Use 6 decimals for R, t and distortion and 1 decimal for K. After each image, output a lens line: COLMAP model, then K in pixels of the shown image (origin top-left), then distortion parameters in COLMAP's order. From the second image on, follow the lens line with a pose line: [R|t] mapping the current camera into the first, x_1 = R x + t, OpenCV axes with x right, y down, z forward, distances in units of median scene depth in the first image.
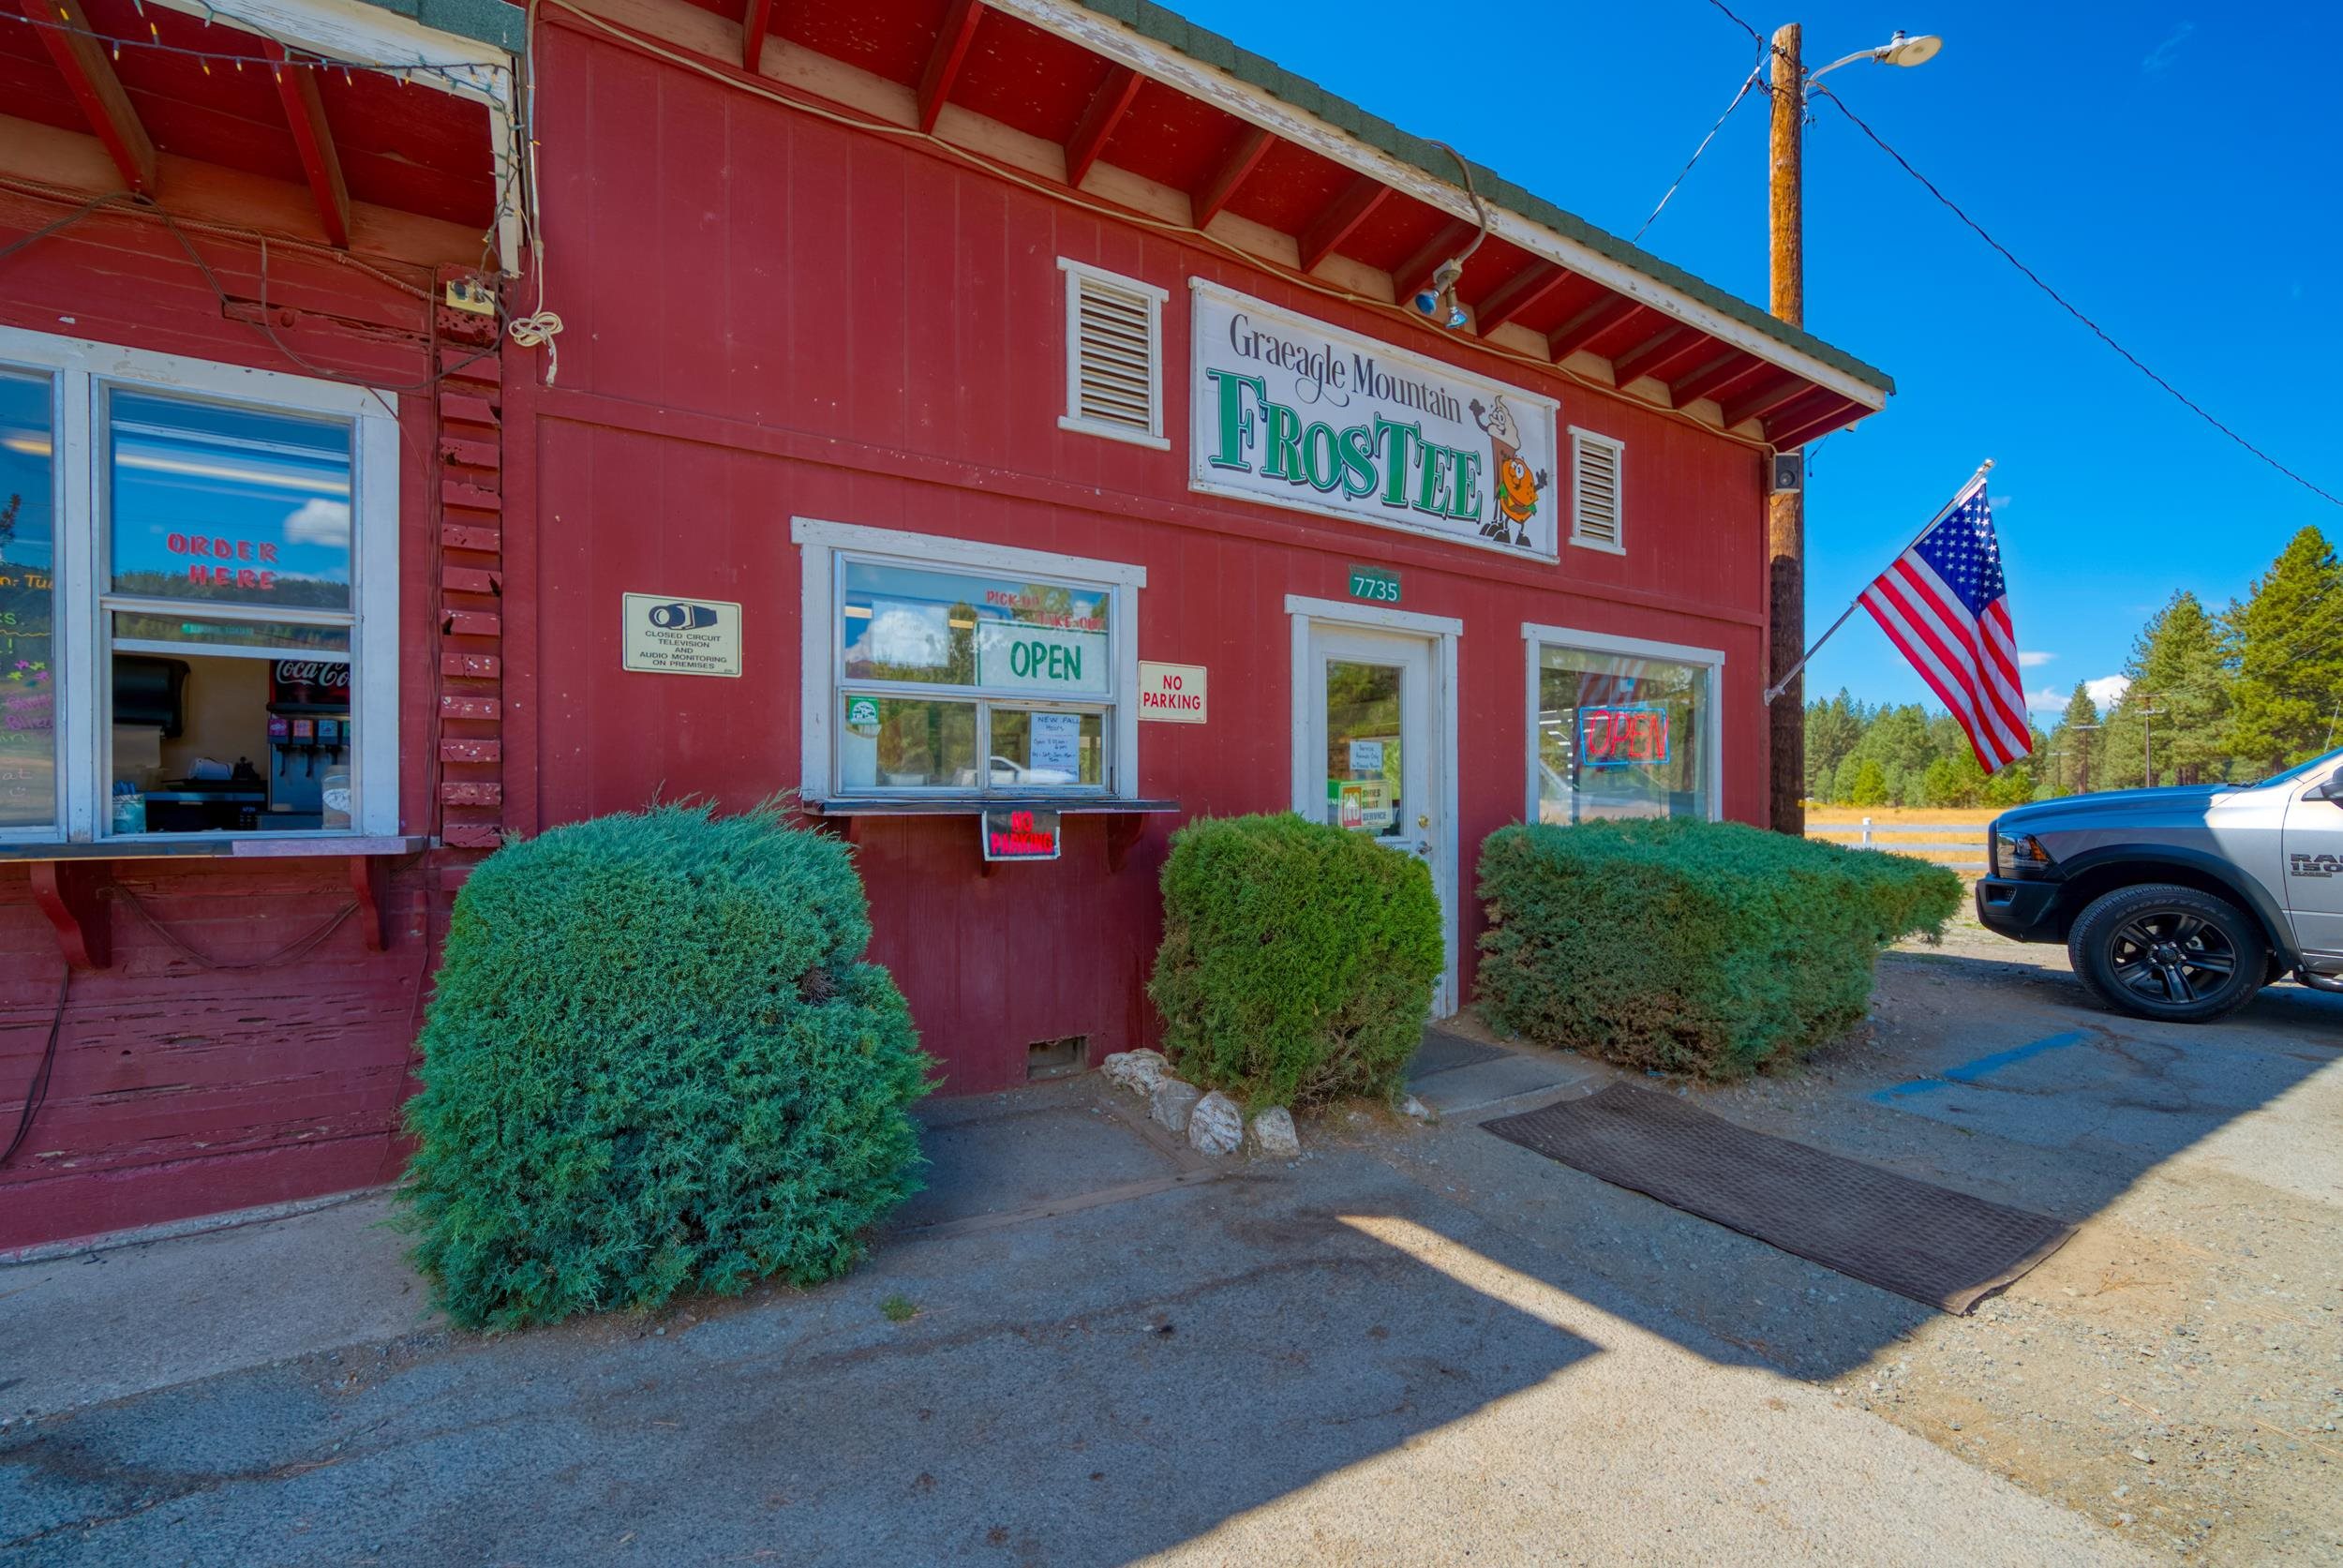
lens RADIAL K [[965.8, 0, 1179.0], [0, 965.8, 795.5], [0, 0, 1]] dist [-0.011672, 0.003099]
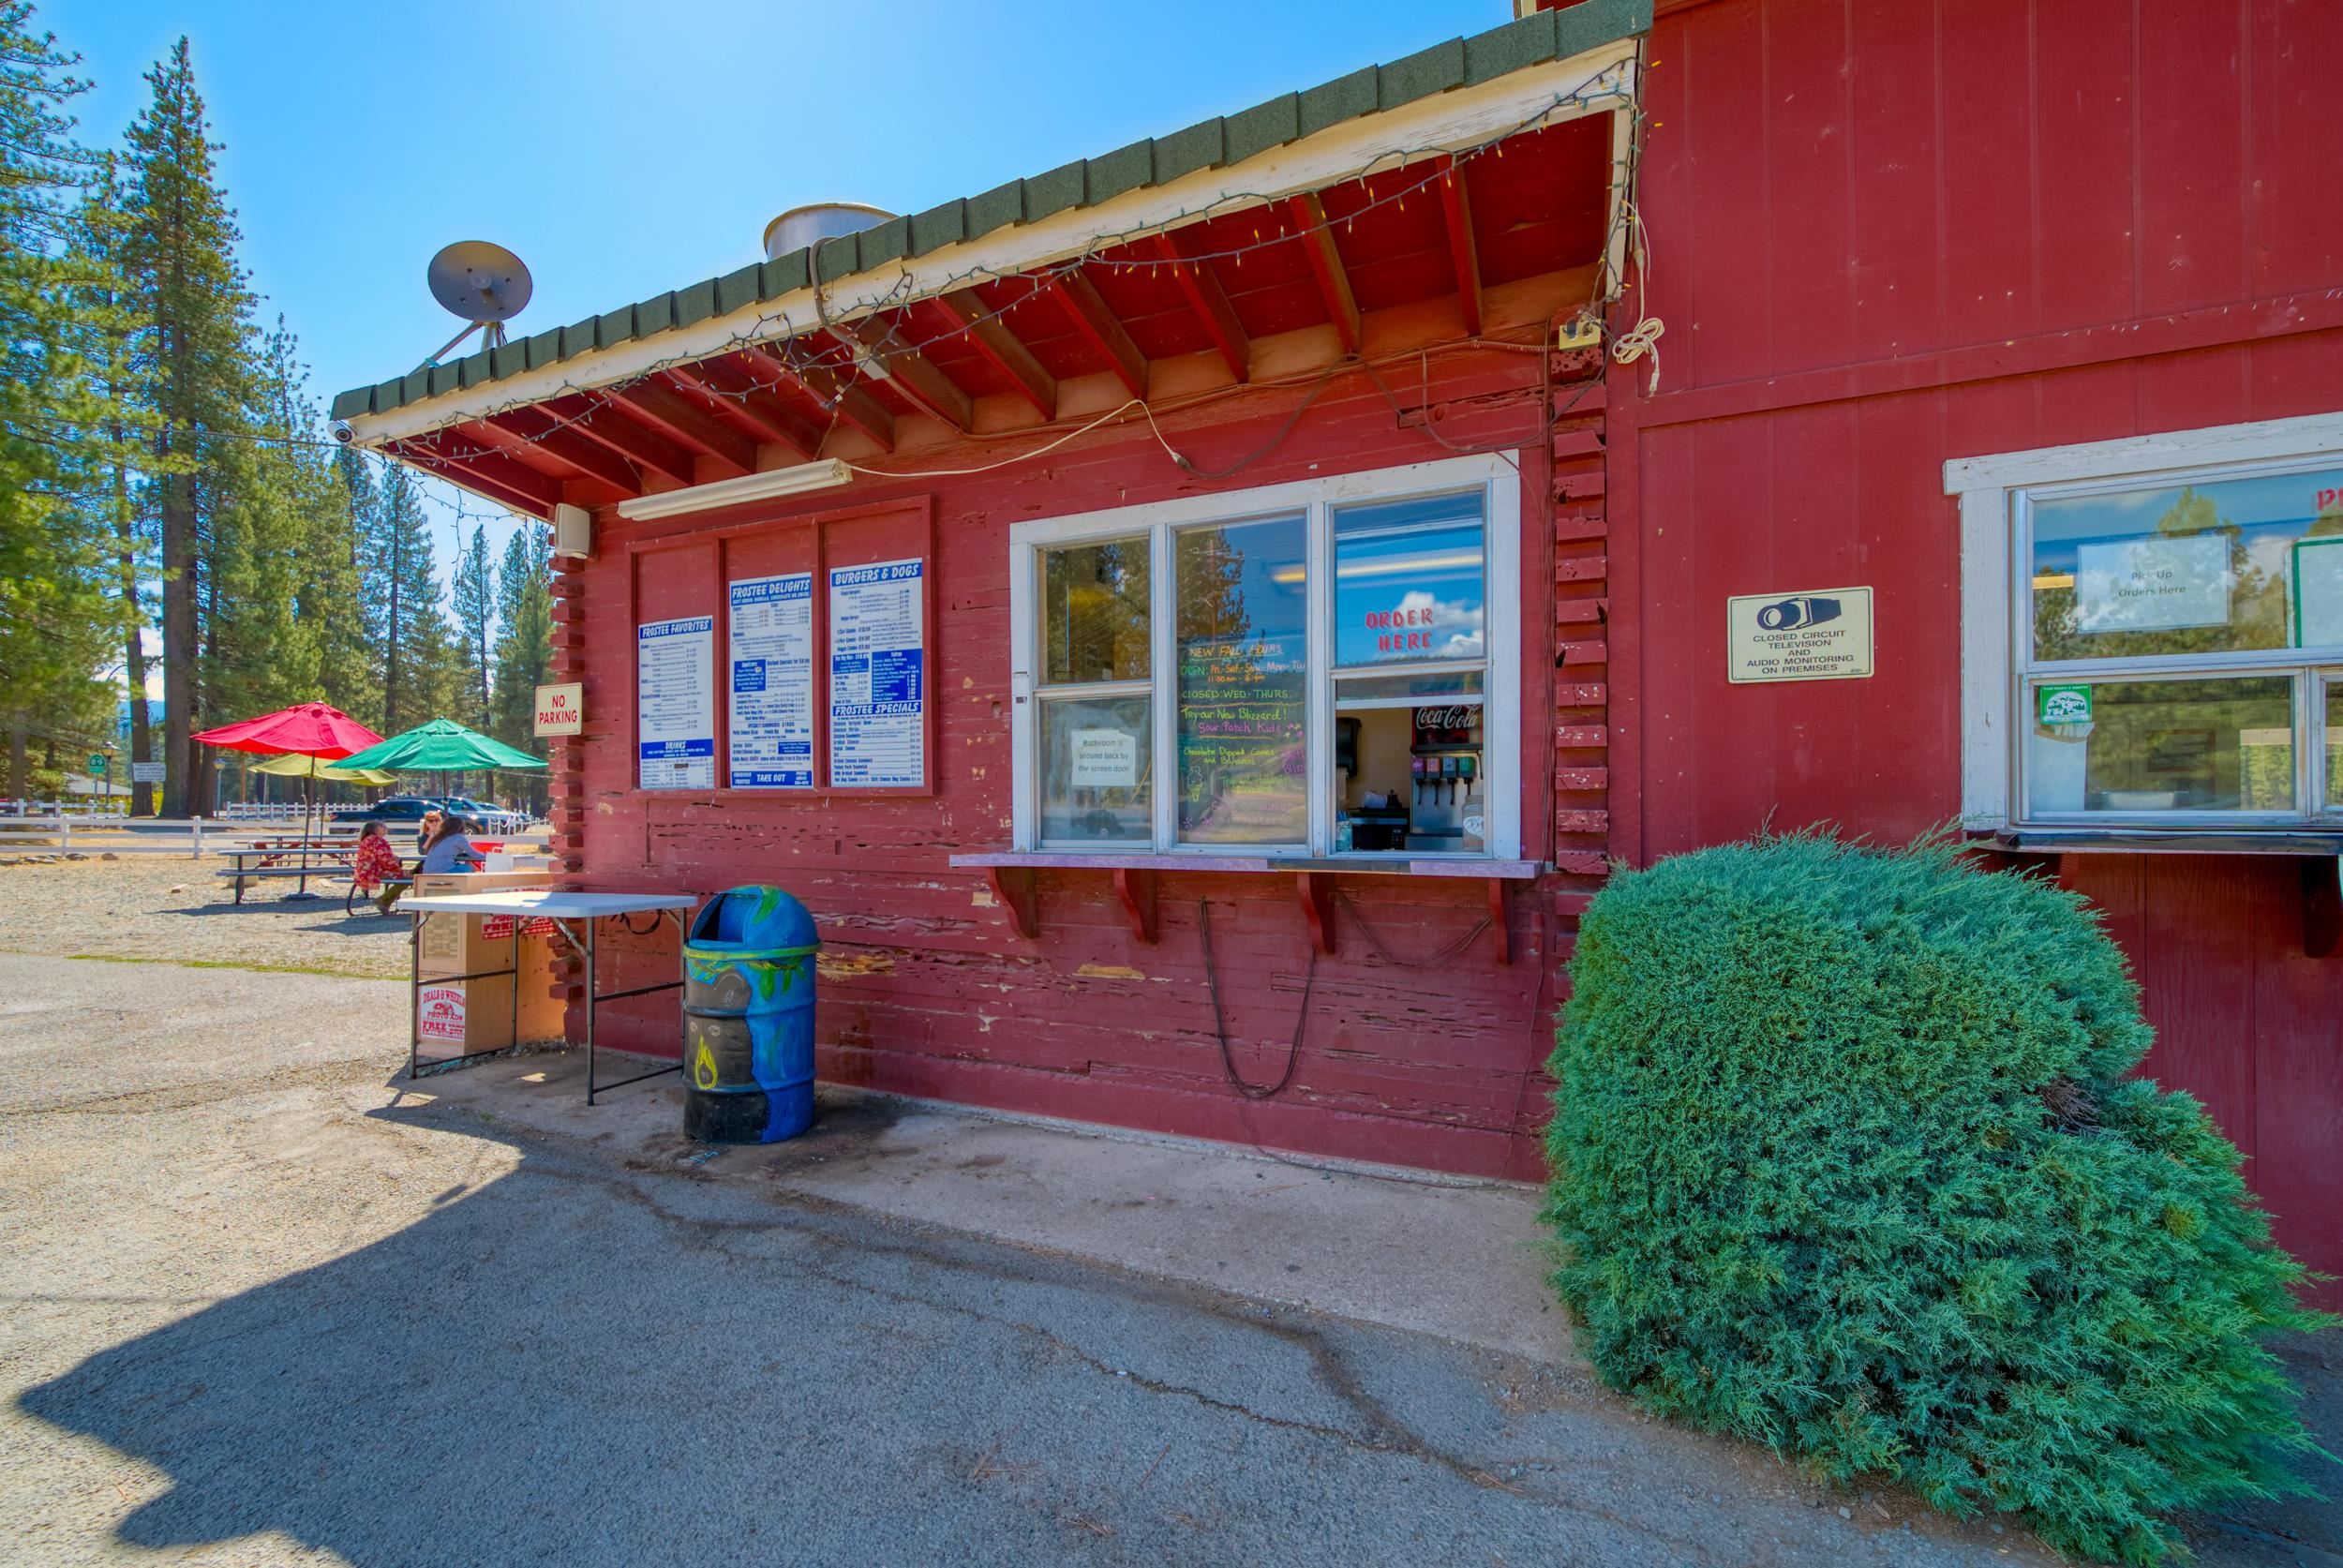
lens RADIAL K [[965.8, 0, 1179.0], [0, 965.8, 795.5], [0, 0, 1]] dist [-0.011672, 0.003099]
pose [[0.562198, -0.019223, -0.826779, -0.152501], [-0.000146, 0.999727, -0.023344, -0.005575], [0.827003, 0.013244, 0.562042, 0.086276]]
